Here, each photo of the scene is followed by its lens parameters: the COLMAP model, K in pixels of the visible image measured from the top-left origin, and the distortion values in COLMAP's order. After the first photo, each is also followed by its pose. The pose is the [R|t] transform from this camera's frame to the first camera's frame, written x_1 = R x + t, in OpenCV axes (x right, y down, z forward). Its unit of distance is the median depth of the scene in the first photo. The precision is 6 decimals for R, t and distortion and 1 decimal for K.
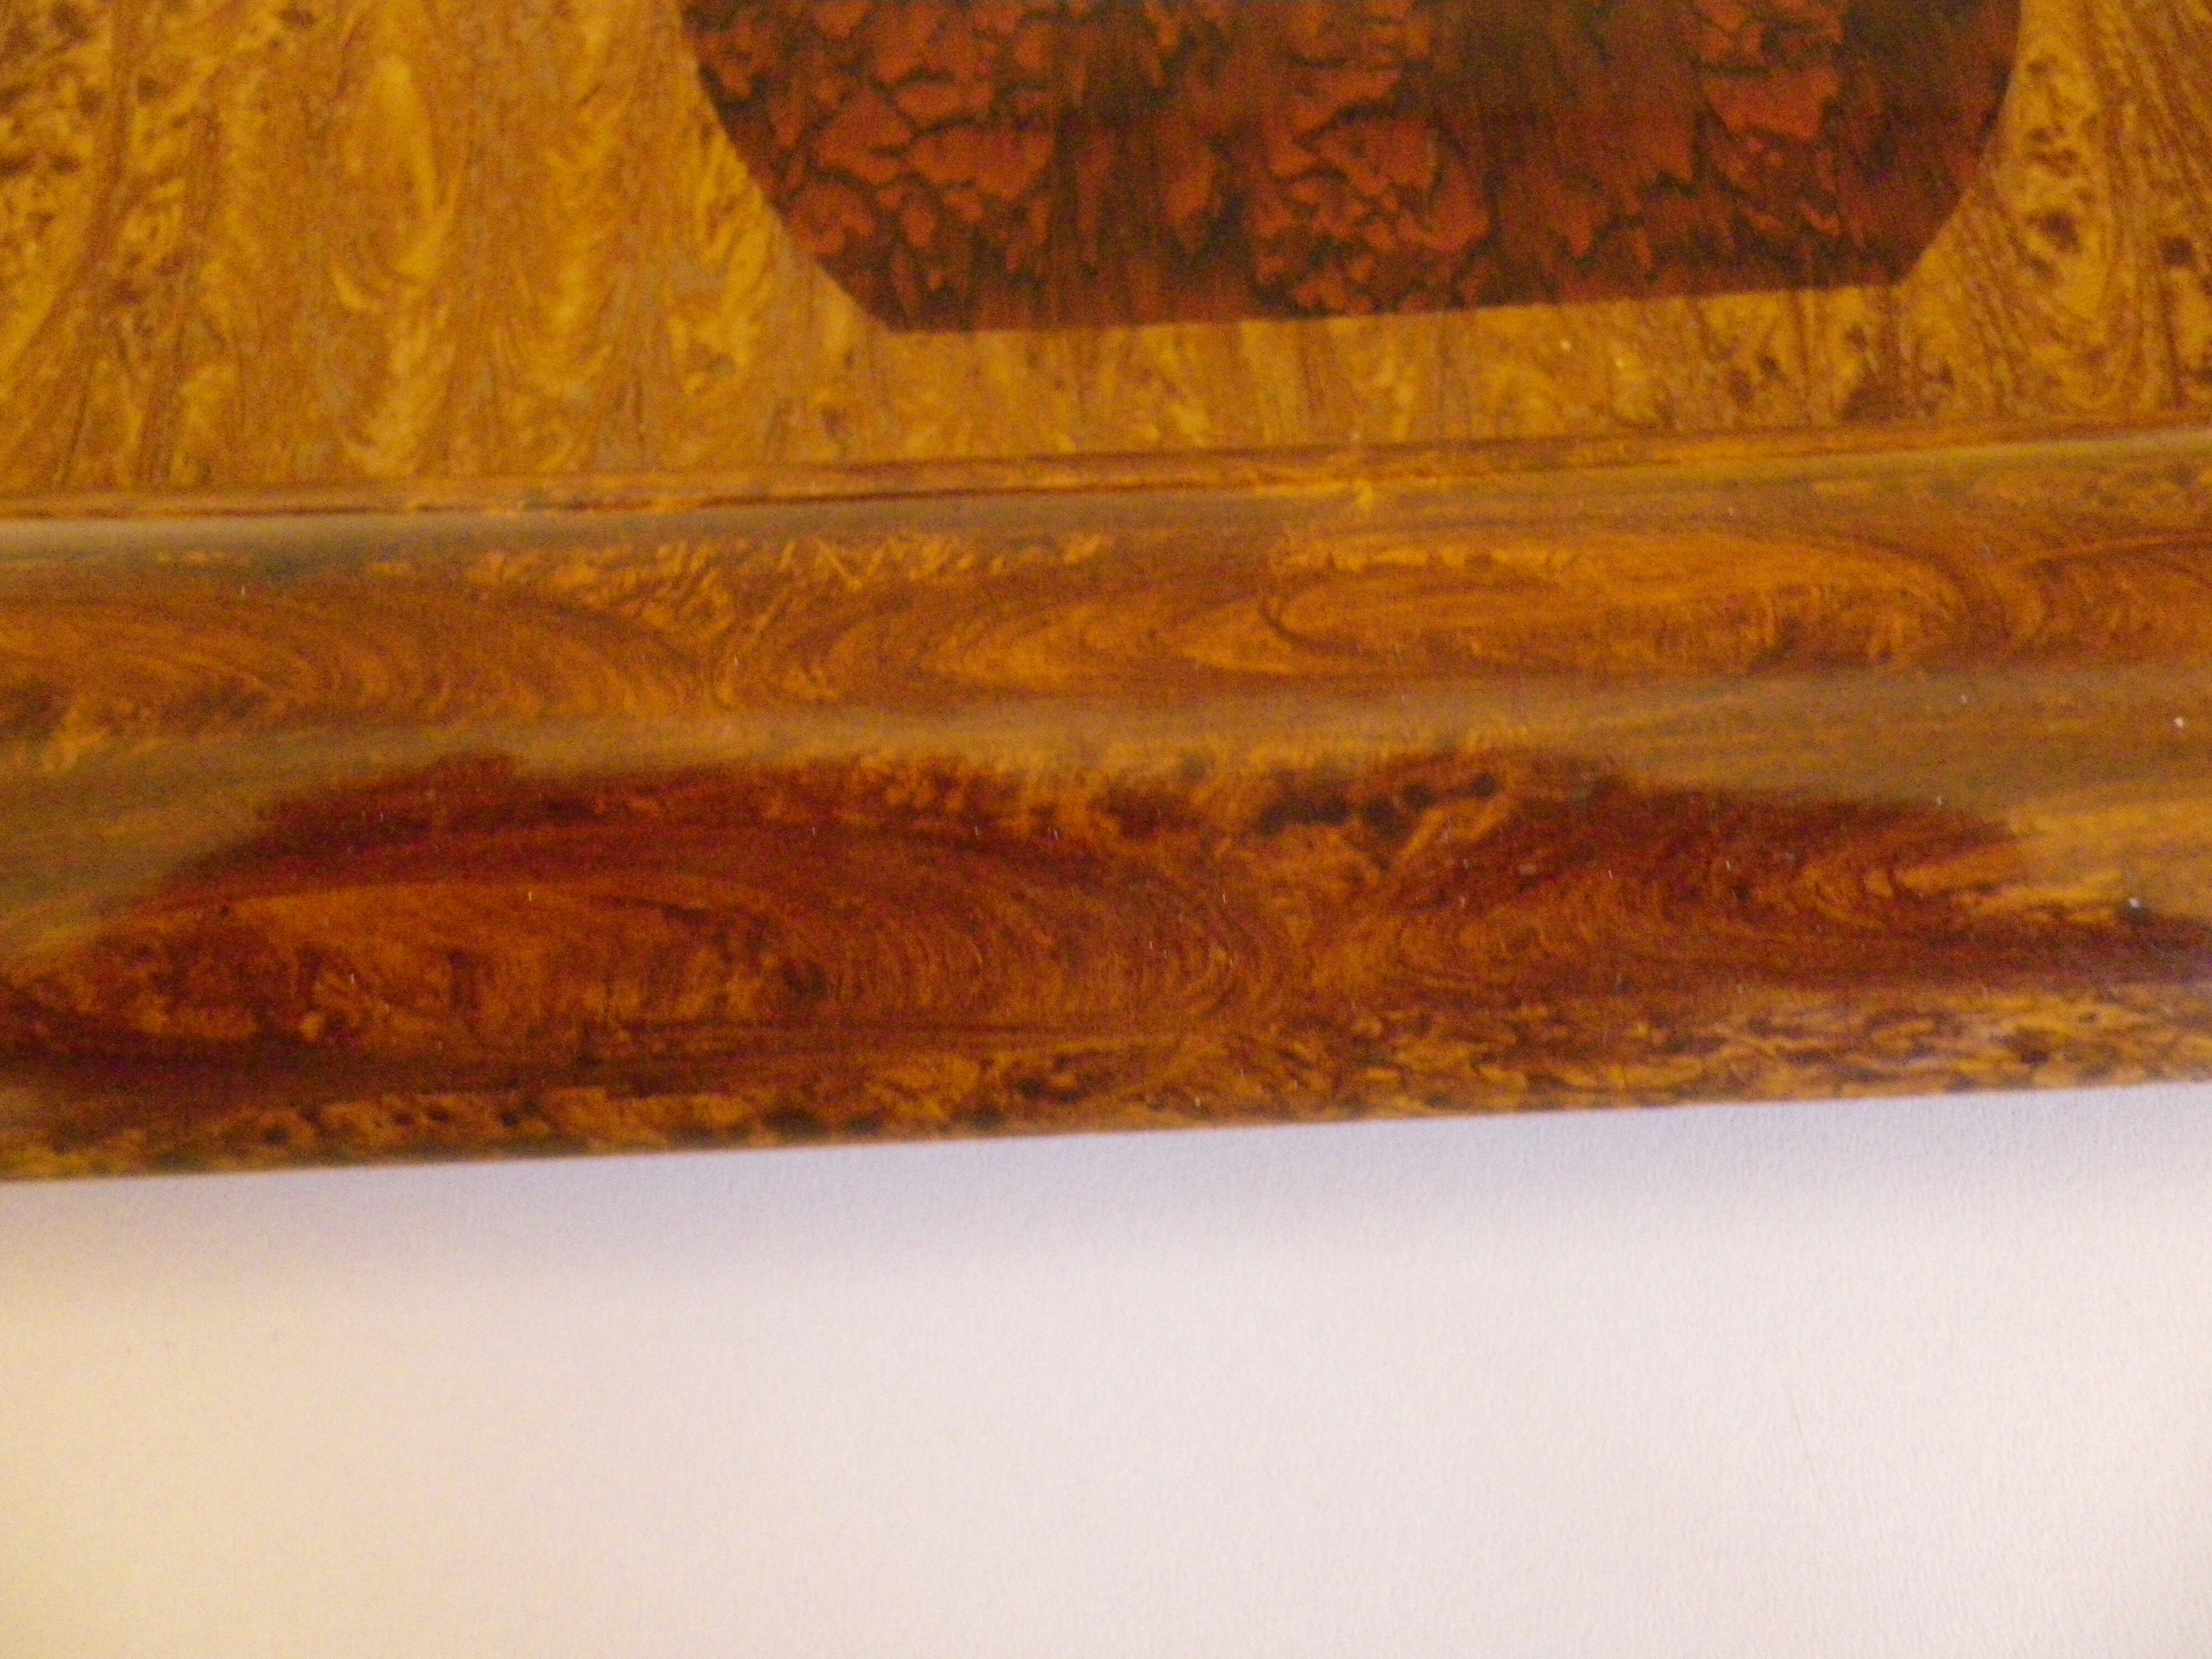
lens RADIAL K [[1698.9, 0, 1104.4], [0, 1698.9, 811.1], [0, 0, 1]] dist [0.009691, -0.001850]
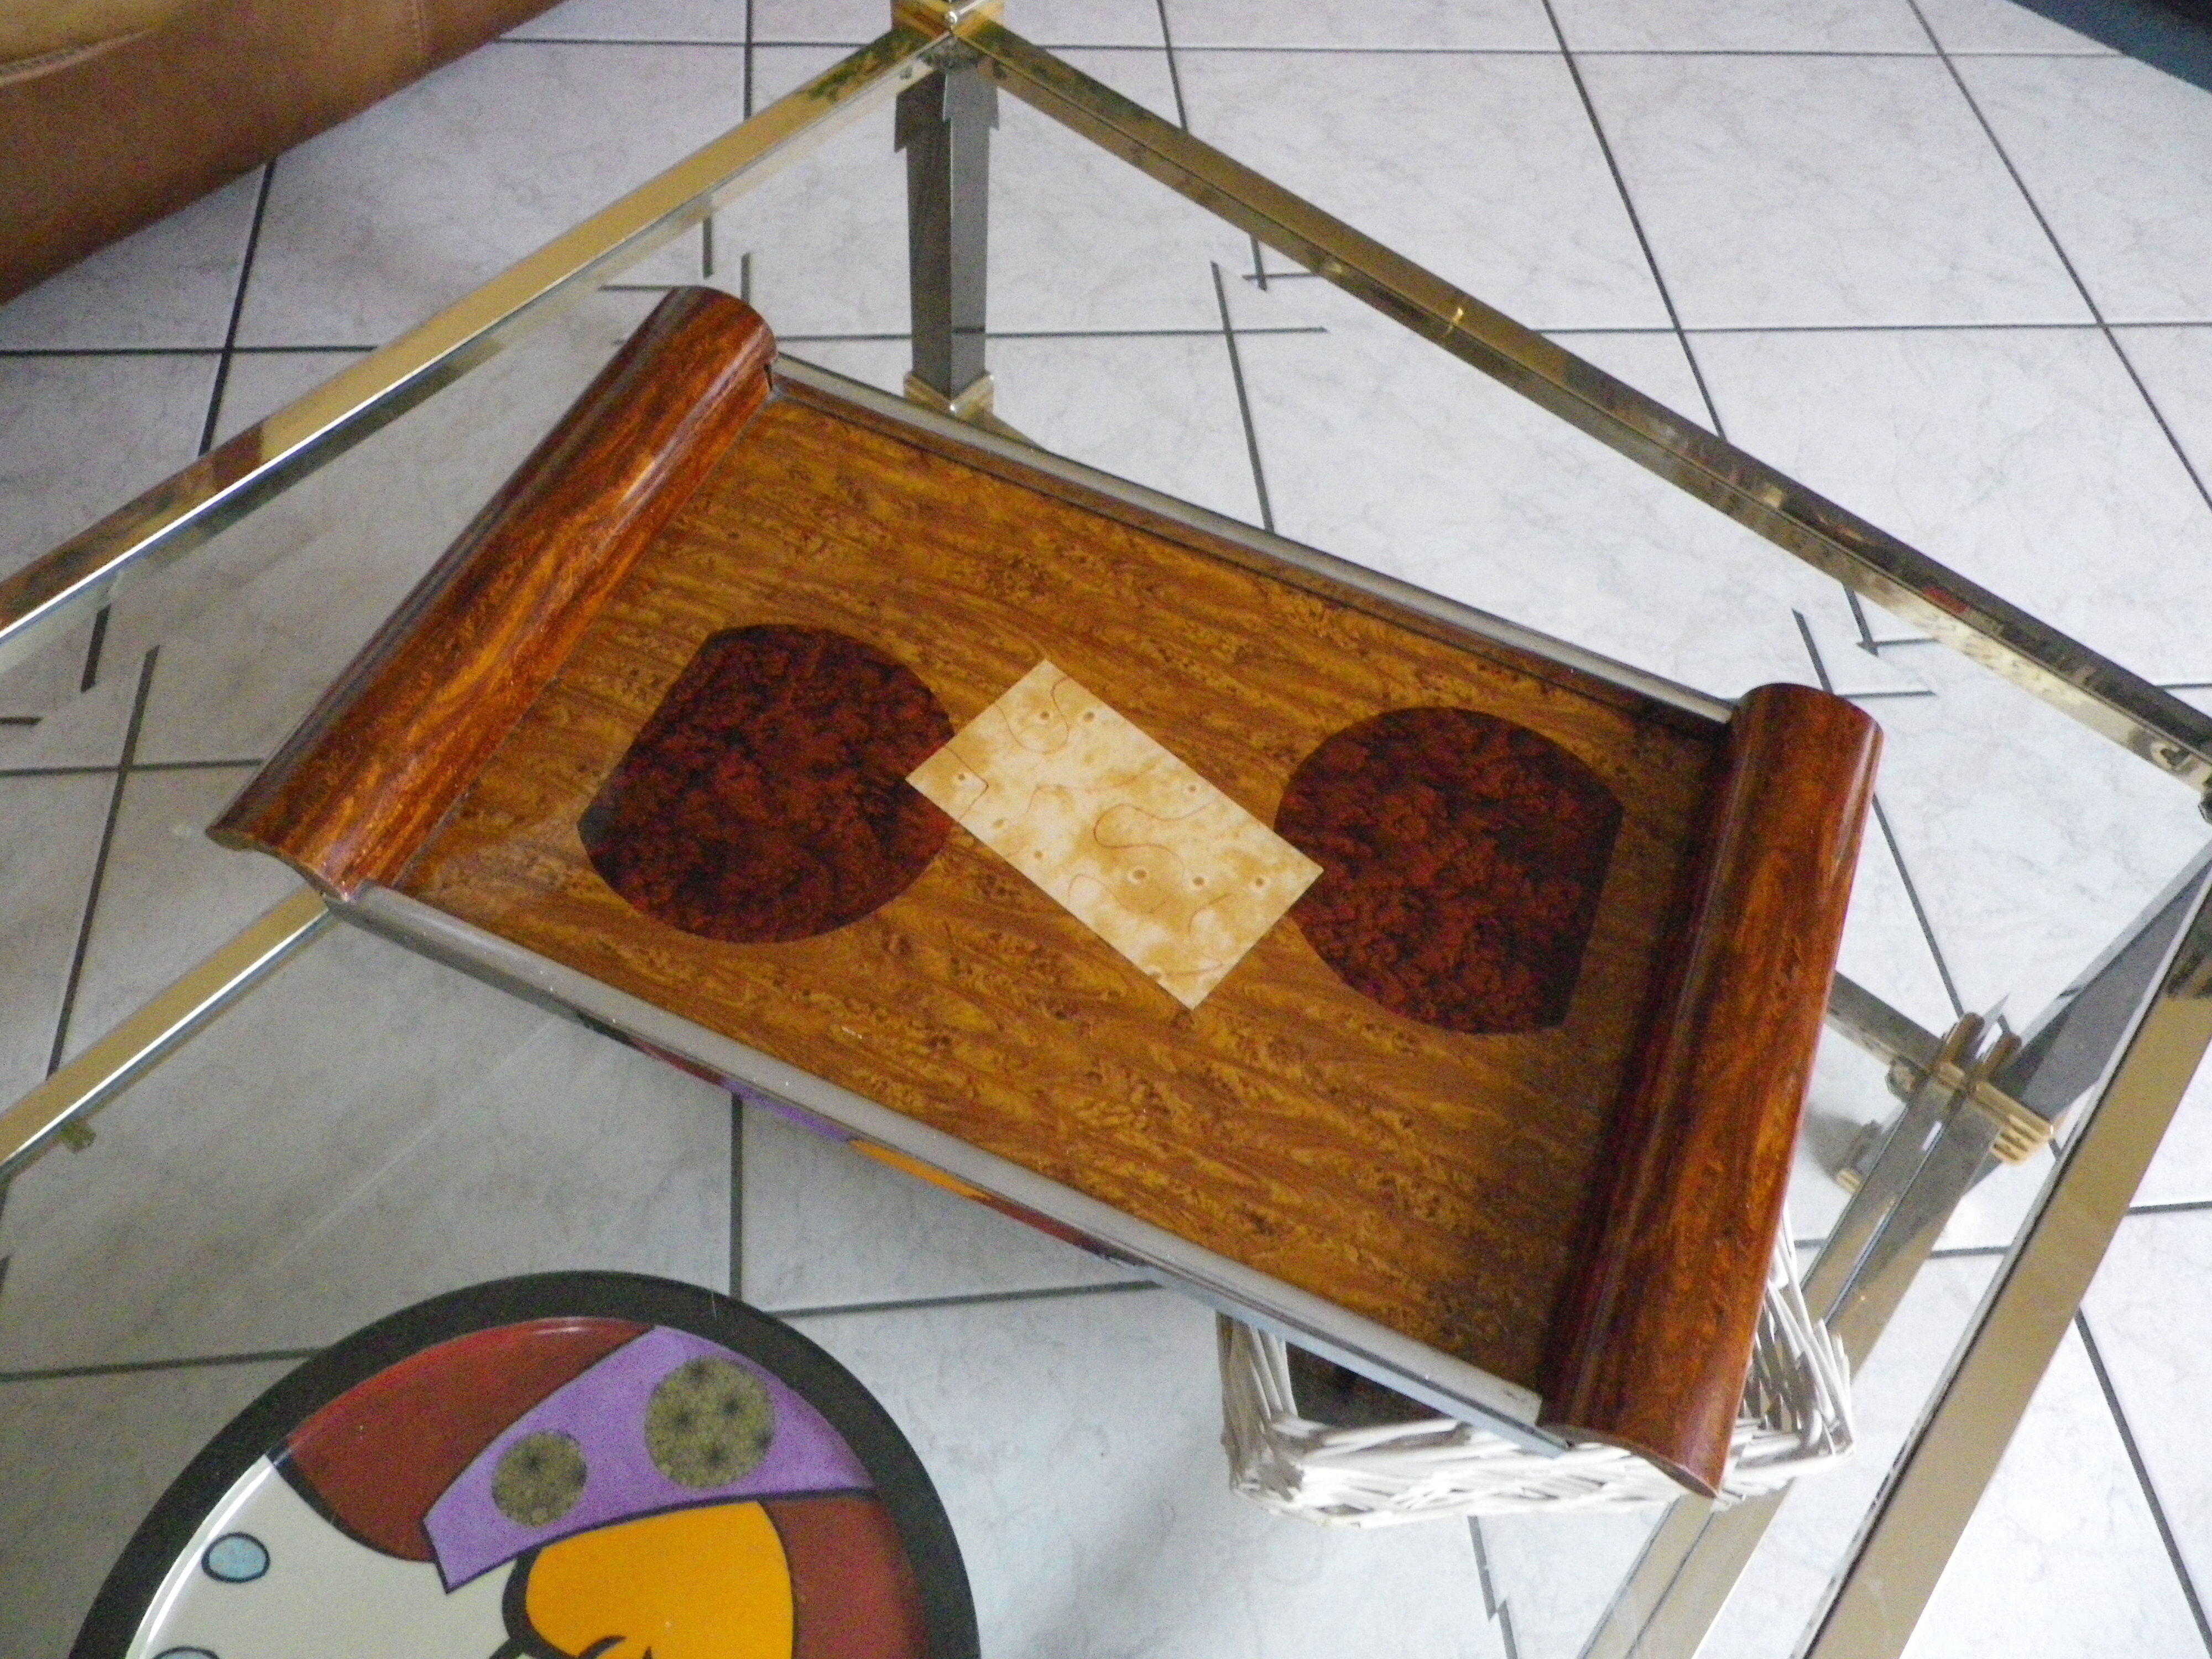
lens RADIAL K [[1698.9, 0, 1108.9], [0, 1698.9, 835.7], [0, 0, 1]] dist [0.009691, -0.001850]
pose [[0.431530, -0.754048, 0.495169, -2.061798], [0.839834, 0.536204, 0.084637, -1.631281], [-0.329332, 0.379336, 0.864664, -1.997901]]
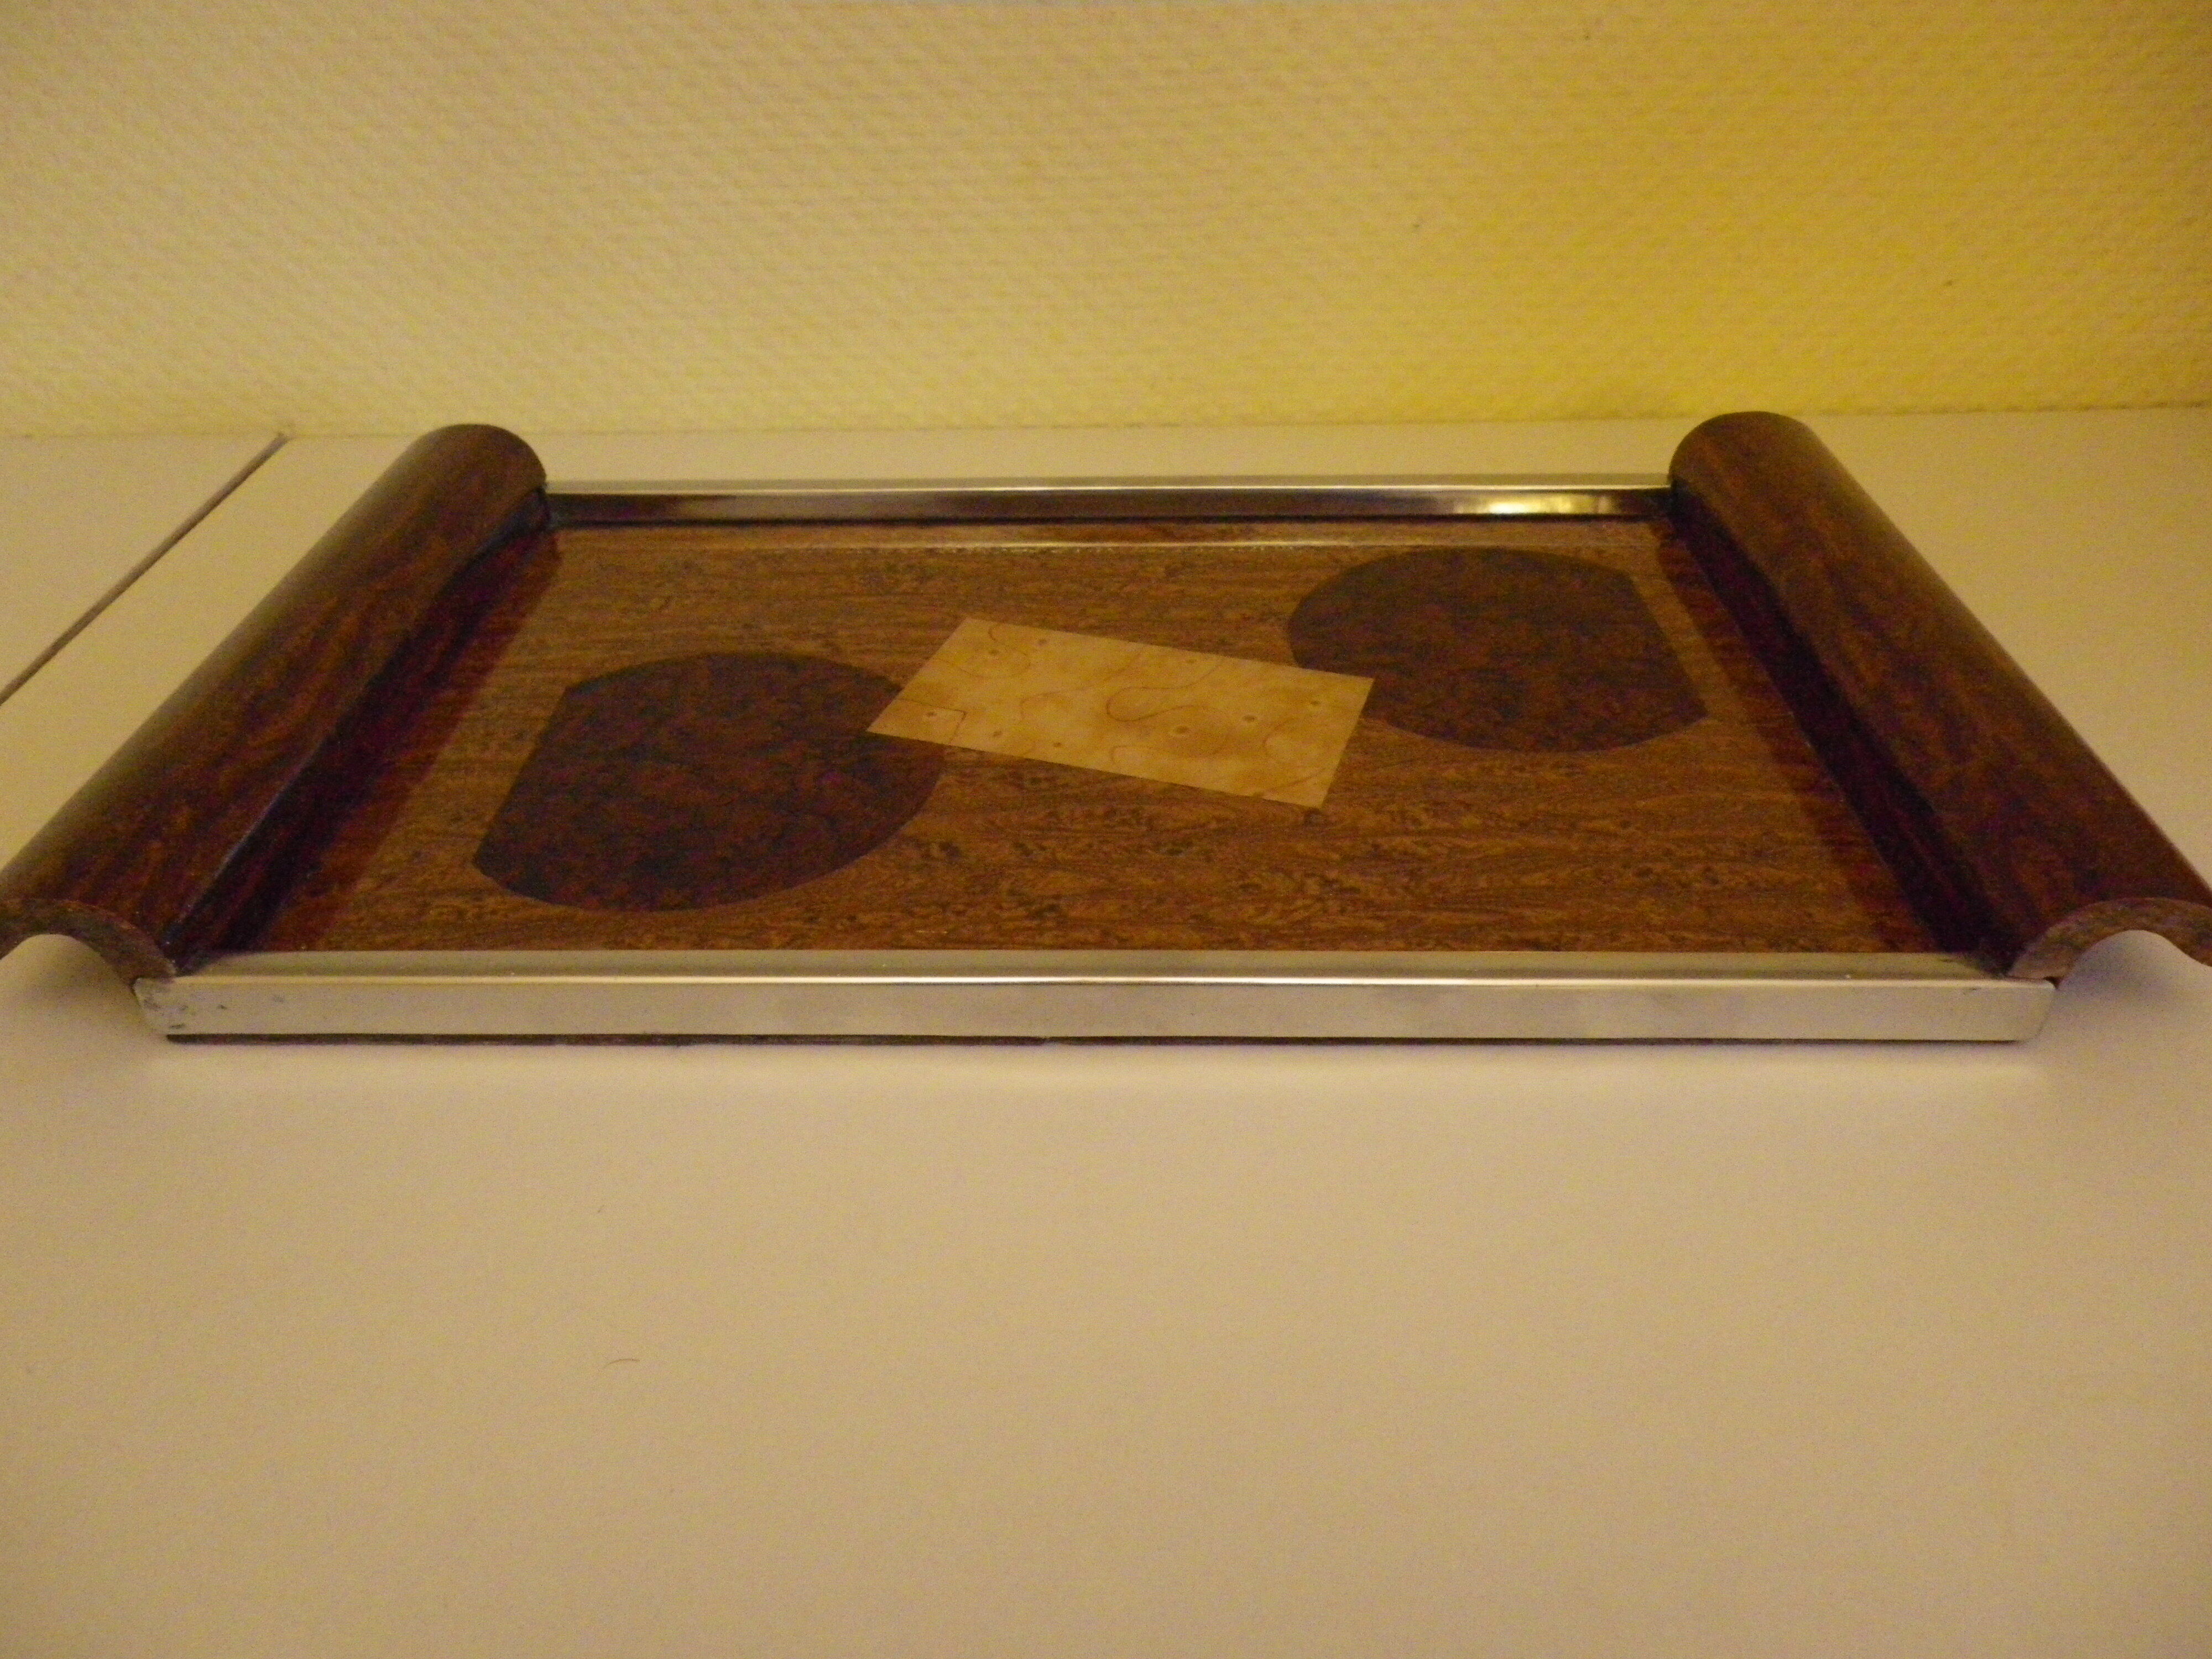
lens RADIAL K [[1698.9, 0, 1111.2], [0, 1698.9, 830.9], [0, 0, 1]] dist [0.009691, -0.001850]
pose [[0.062457, -0.566028, 0.822017, -2.893019], [0.959519, 0.260690, 0.106603, -1.615693], [-0.274632, 0.782082, 0.559397, -0.278181]]
